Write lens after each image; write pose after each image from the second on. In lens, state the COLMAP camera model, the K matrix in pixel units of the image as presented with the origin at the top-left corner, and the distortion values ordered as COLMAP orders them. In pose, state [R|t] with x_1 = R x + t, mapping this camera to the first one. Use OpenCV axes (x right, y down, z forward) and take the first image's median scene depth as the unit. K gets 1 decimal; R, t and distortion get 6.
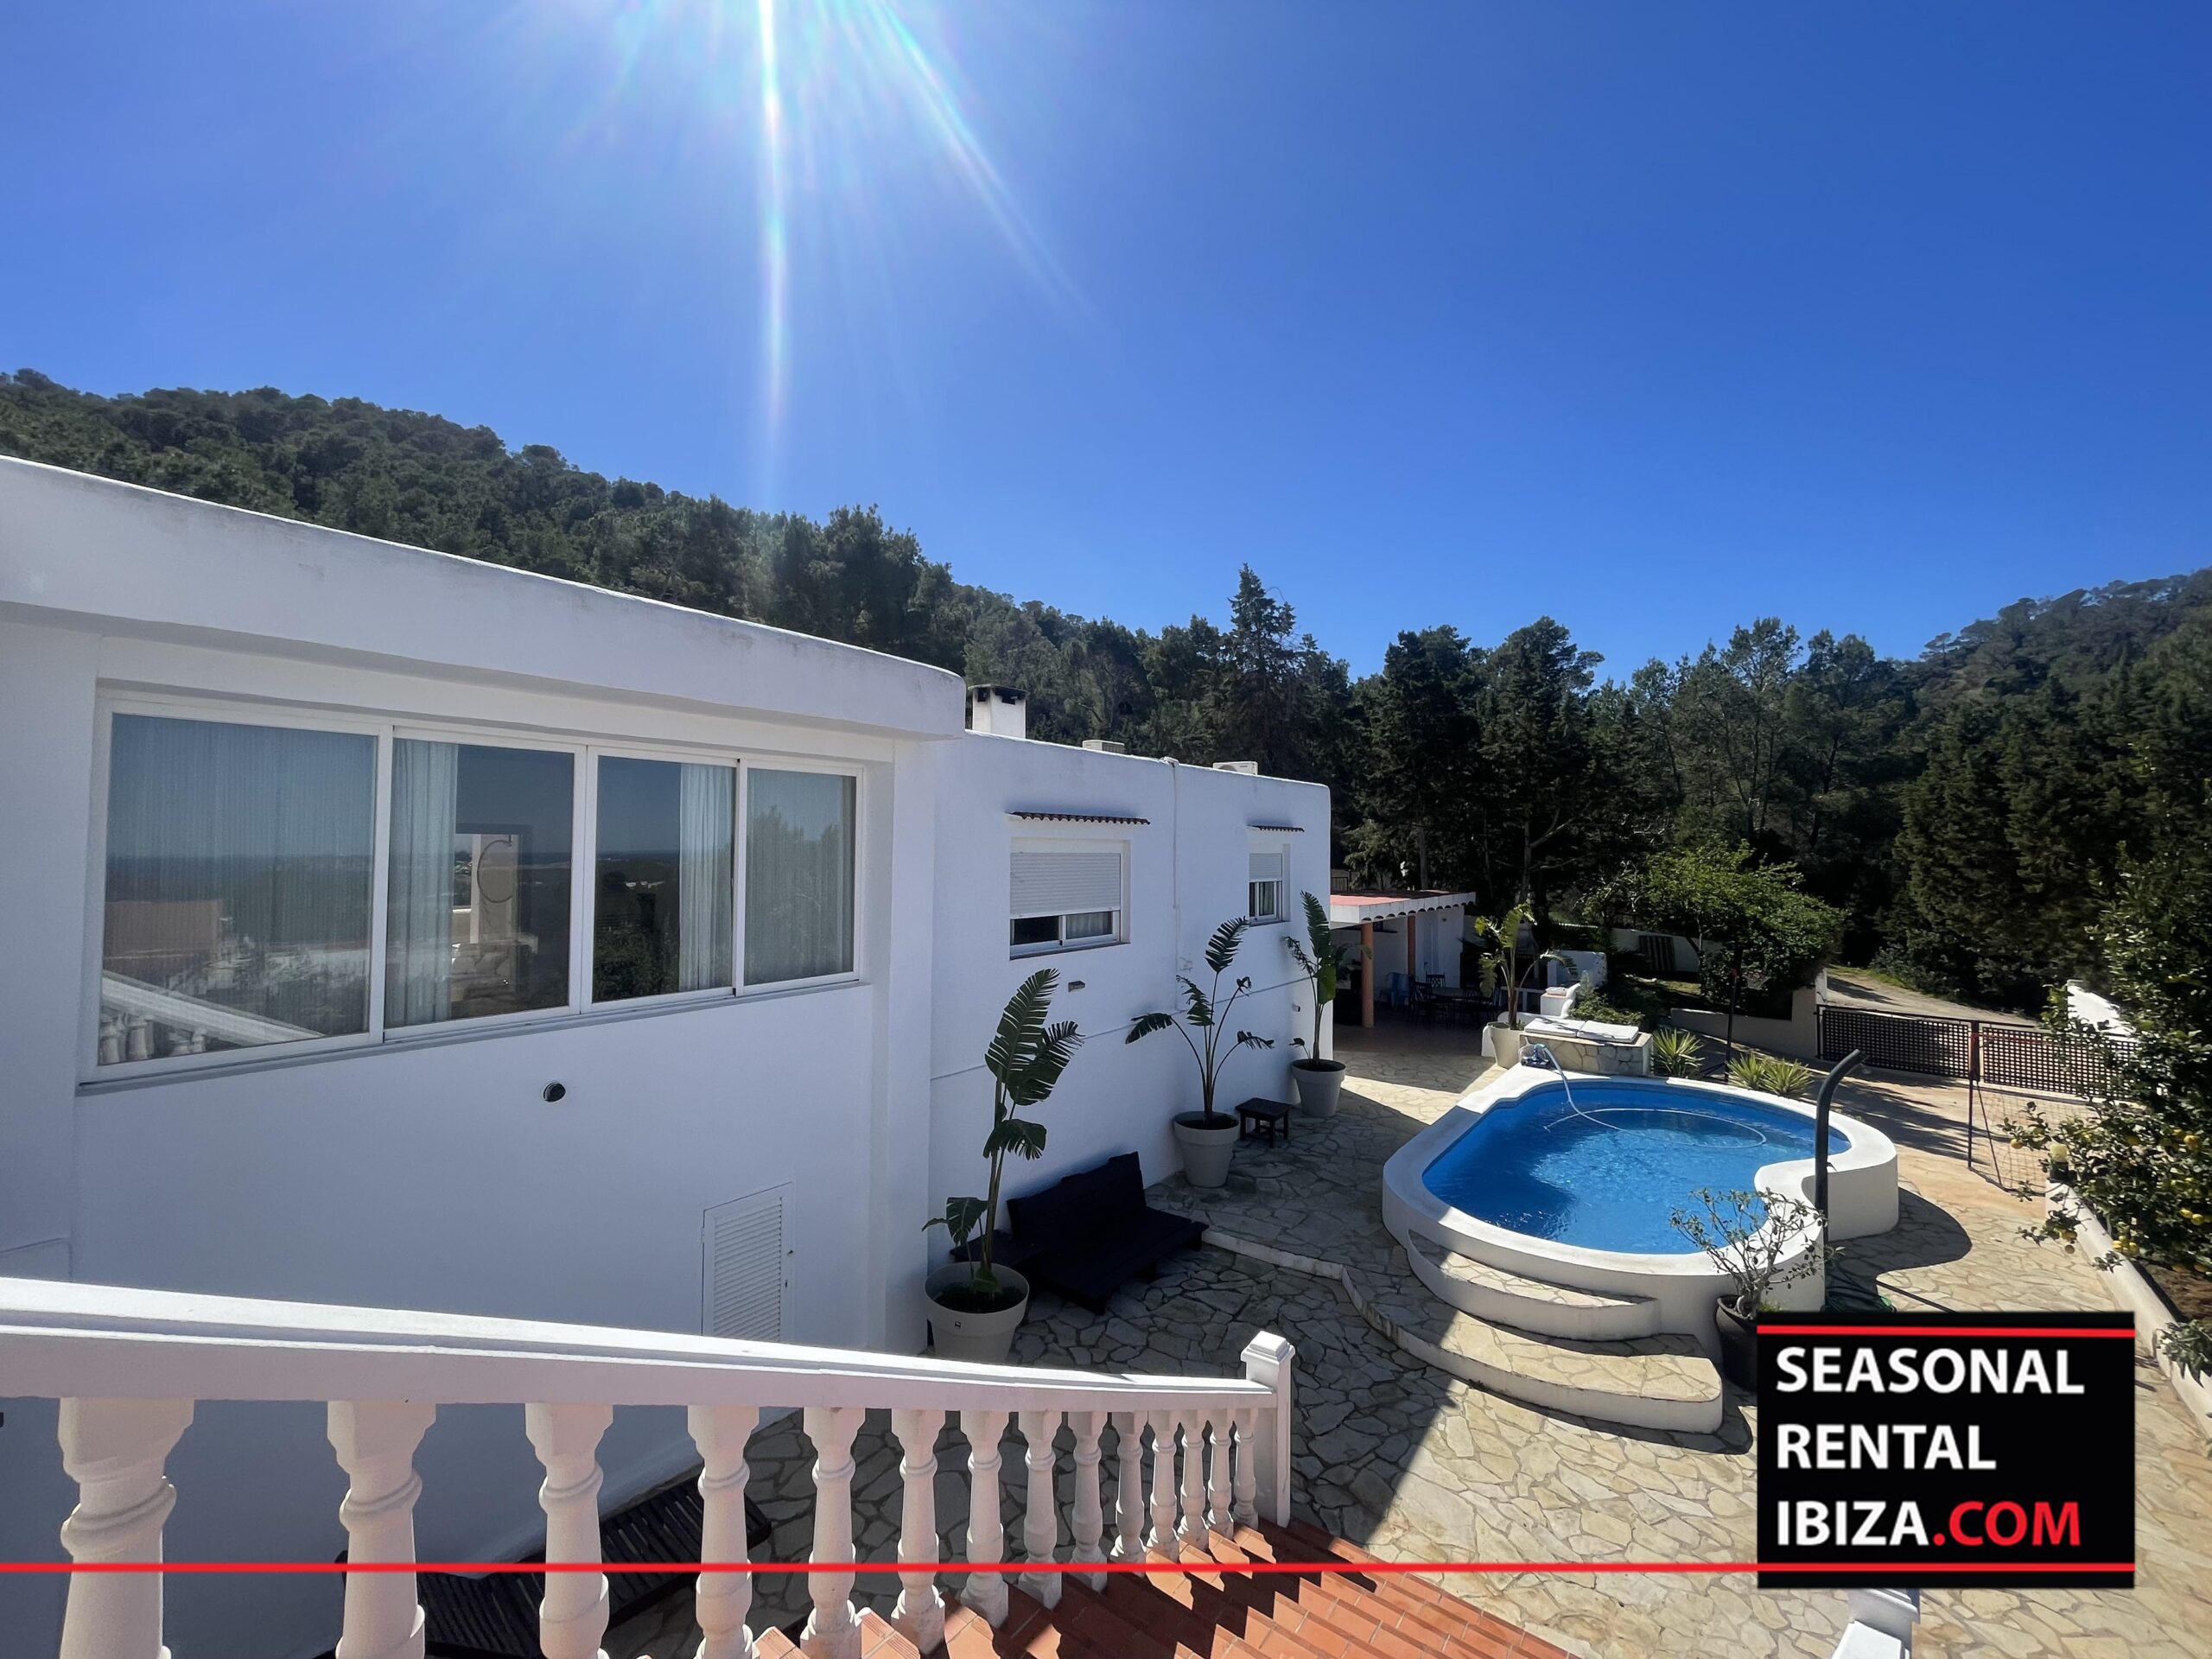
lens RADIAL K [[894.2, 0, 1094.7], [0, 894.2, 826.8], [0, 0, 1]] dist [-0.003492, -0.000886]
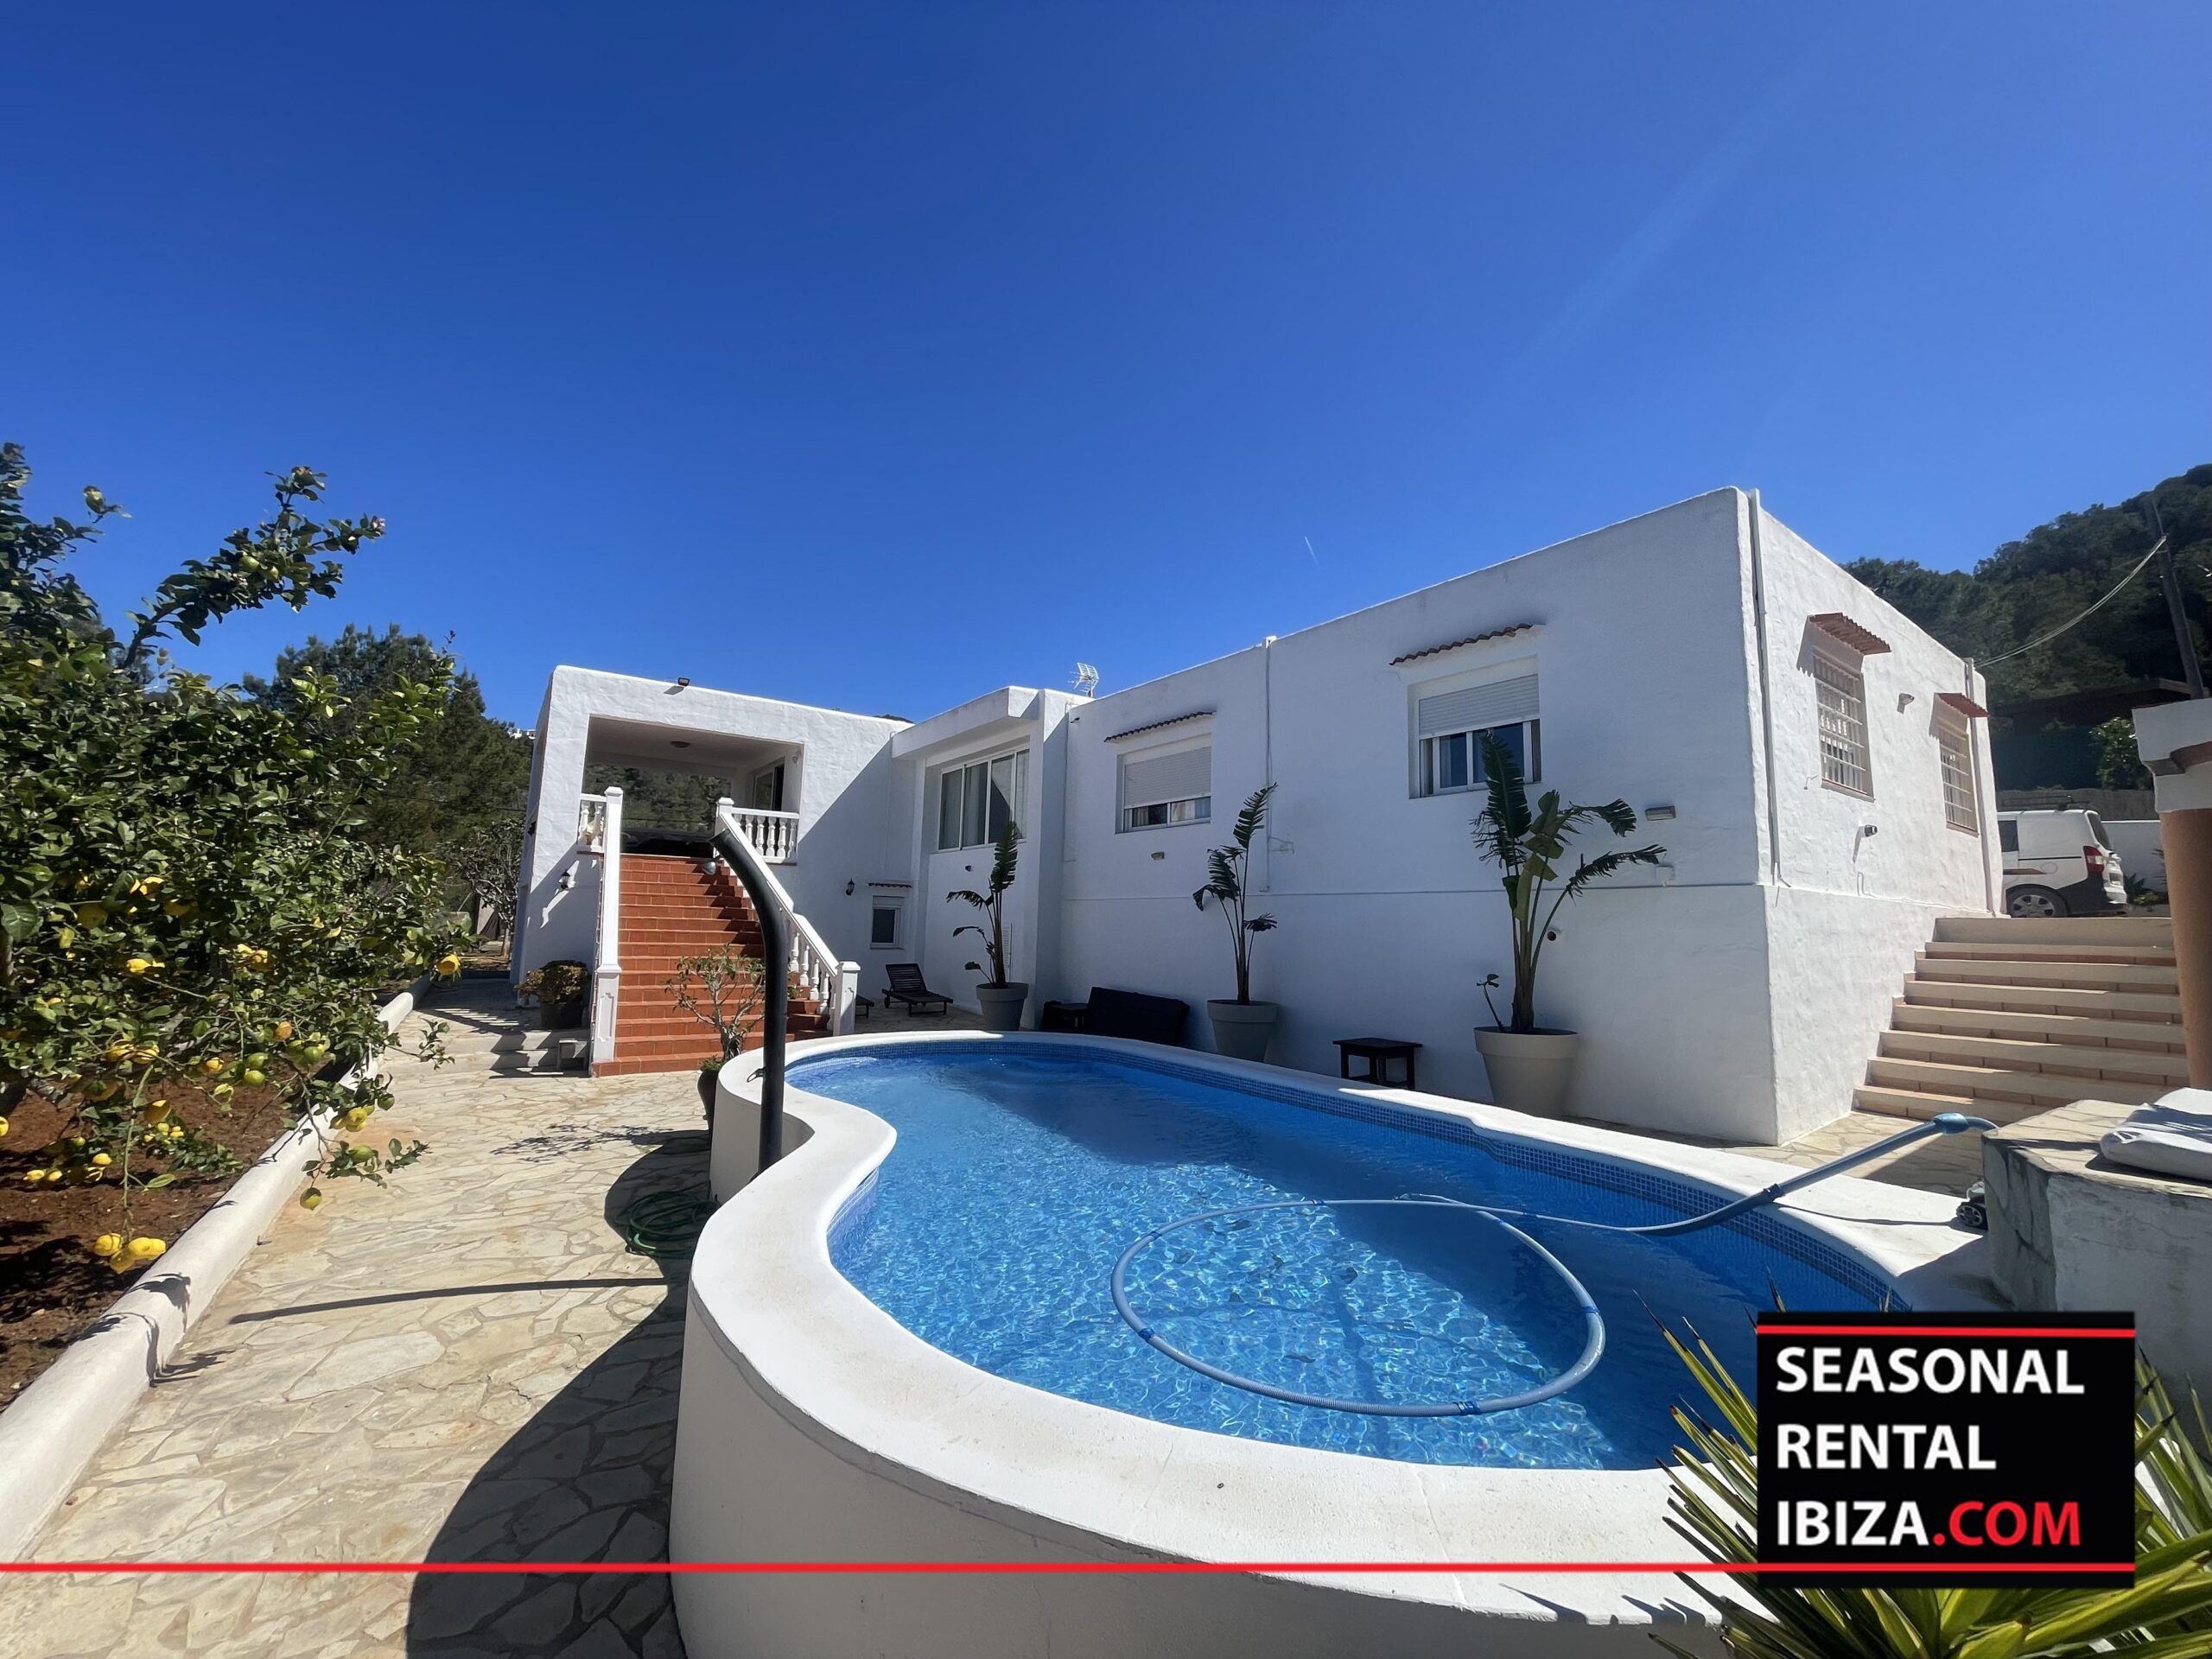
lens RADIAL K [[894.2, 0, 1113.3], [0, 894.2, 830.9], [0, 0, 1]] dist [-0.003492, -0.000886]
pose [[-0.287403, -0.118243, -0.950483, 0.656012], [0.000753, 0.992322, -0.123676, 0.160639], [0.957810, -0.036261, -0.285107, 0.696383]]
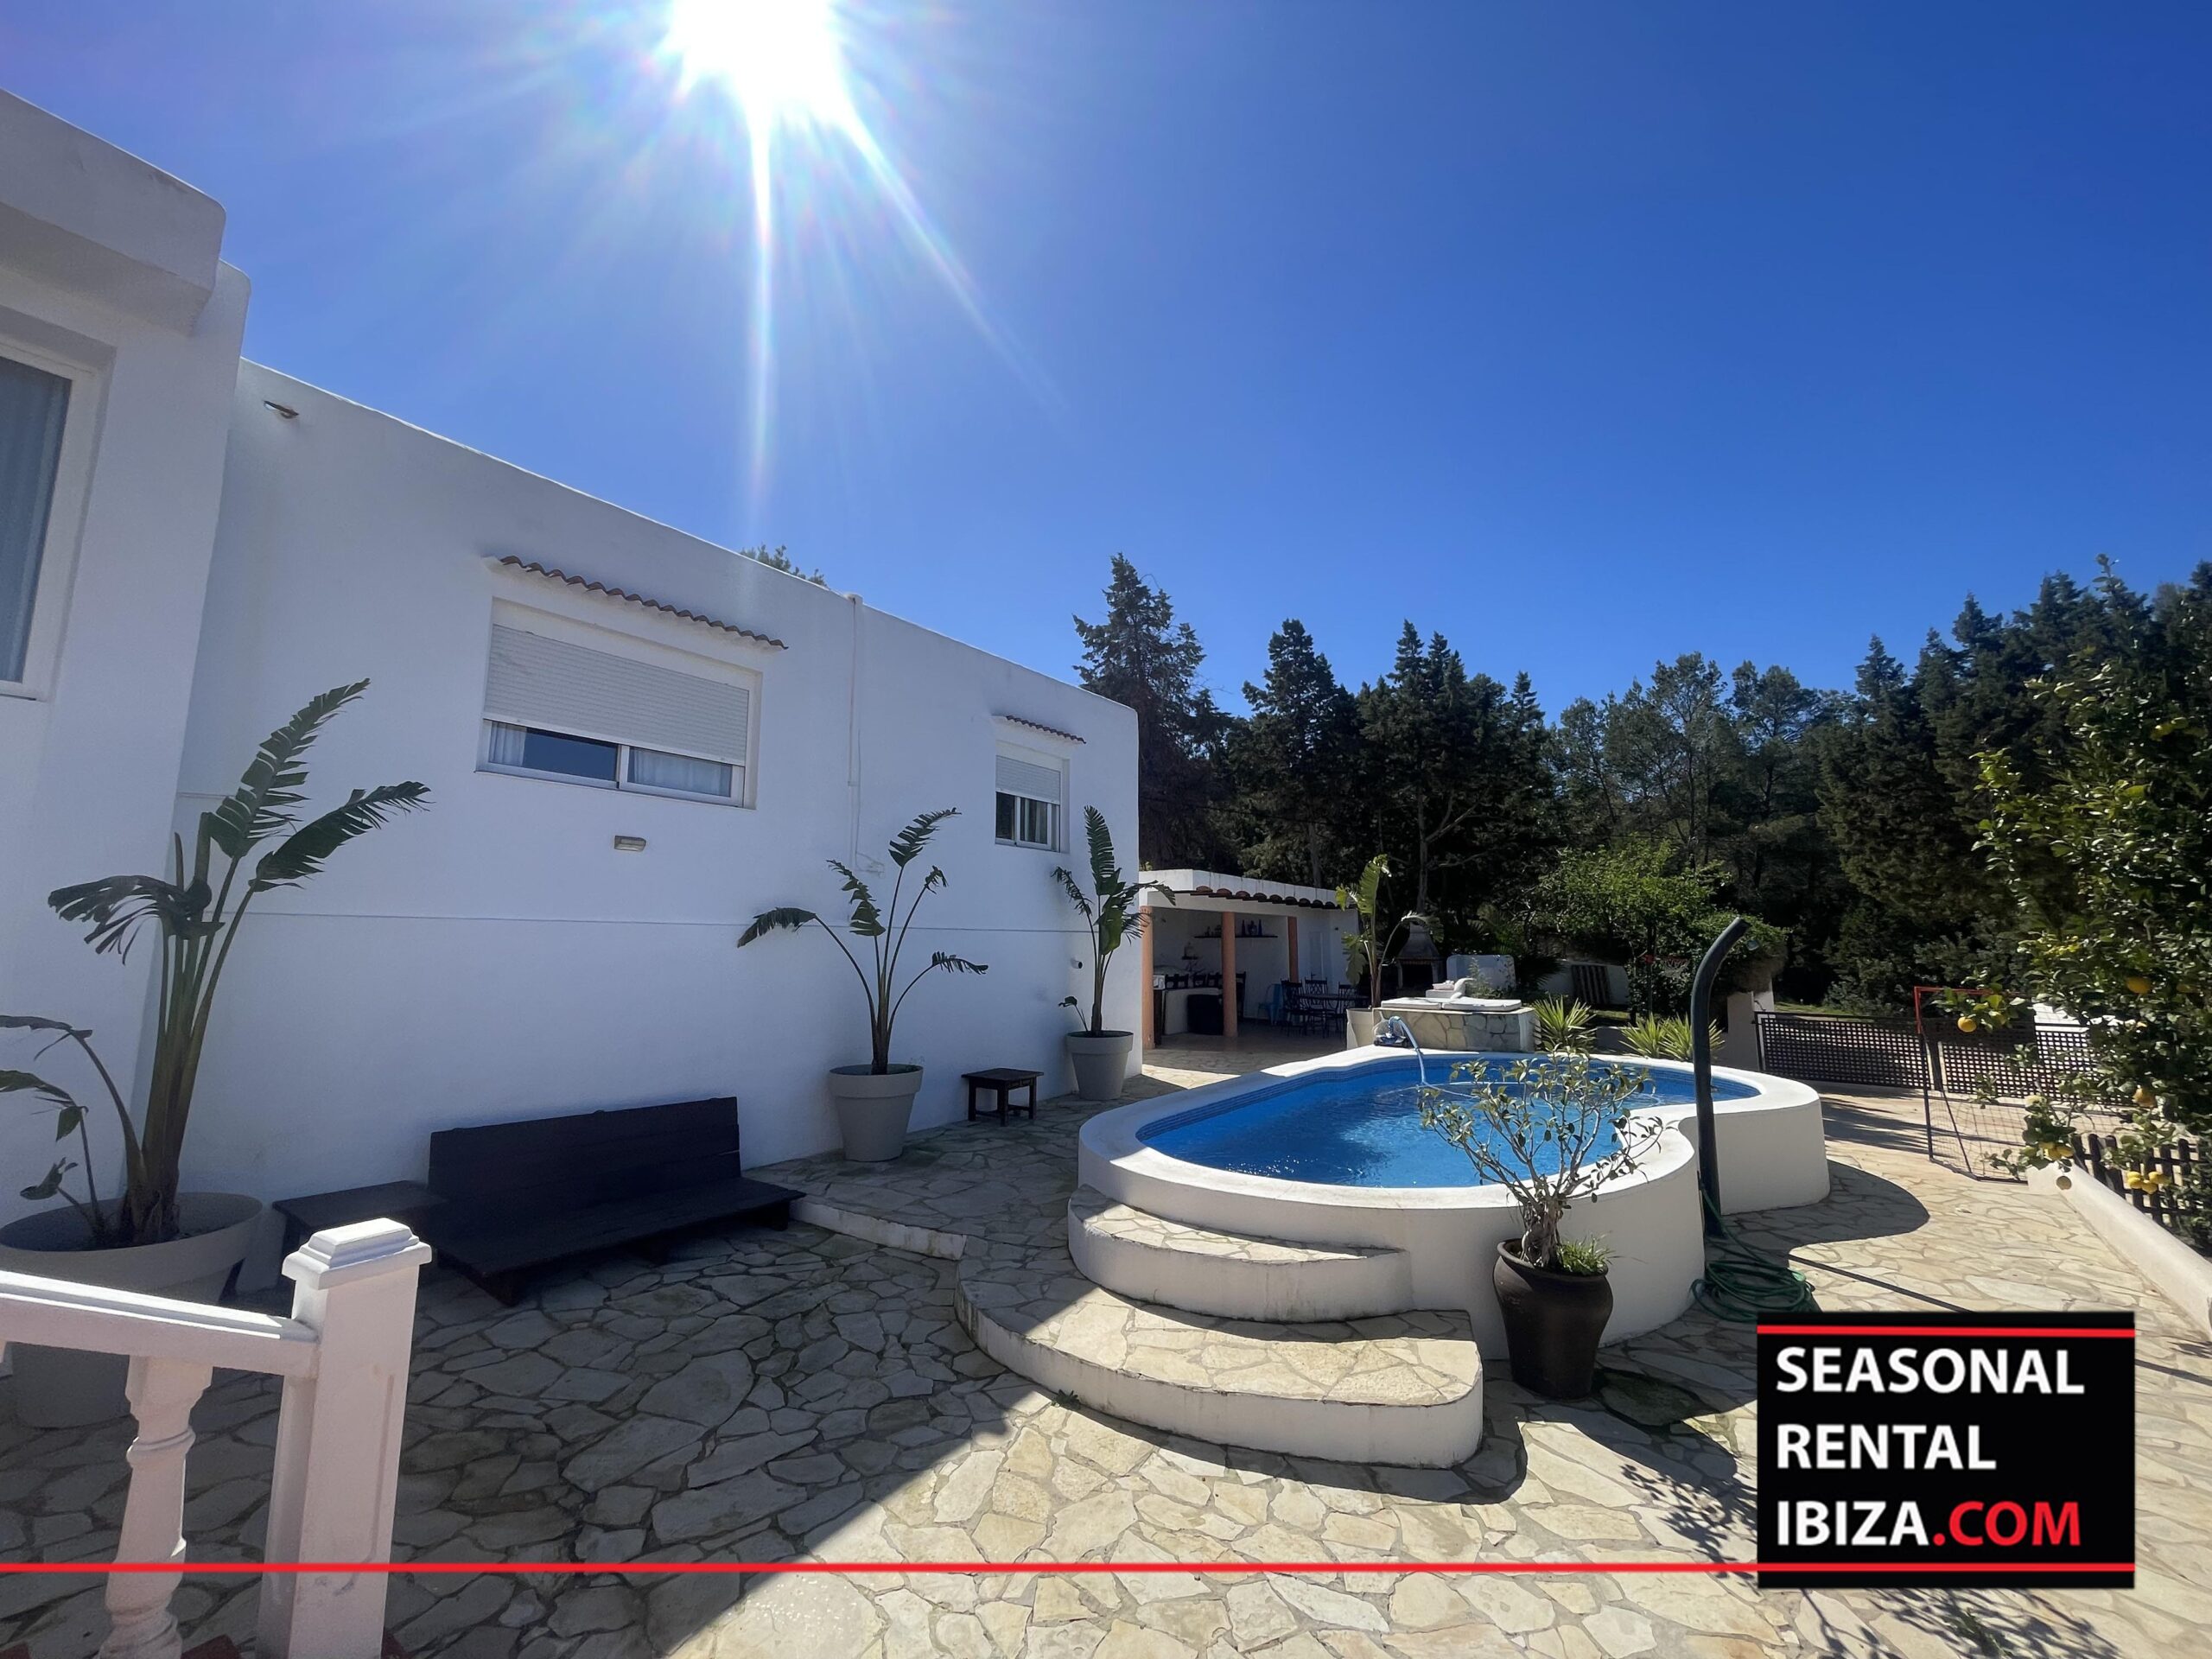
lens RADIAL K [[894.2, 0, 1100.1], [0, 894.2, 827.1], [0, 0, 1]] dist [-0.003492, -0.000886]
pose [[0.999507, -0.002487, 0.031297, 0.169693], [0.005919, 0.993906, -0.110068, 0.129621], [-0.030833, 0.110199, 0.993431, 0.157731]]
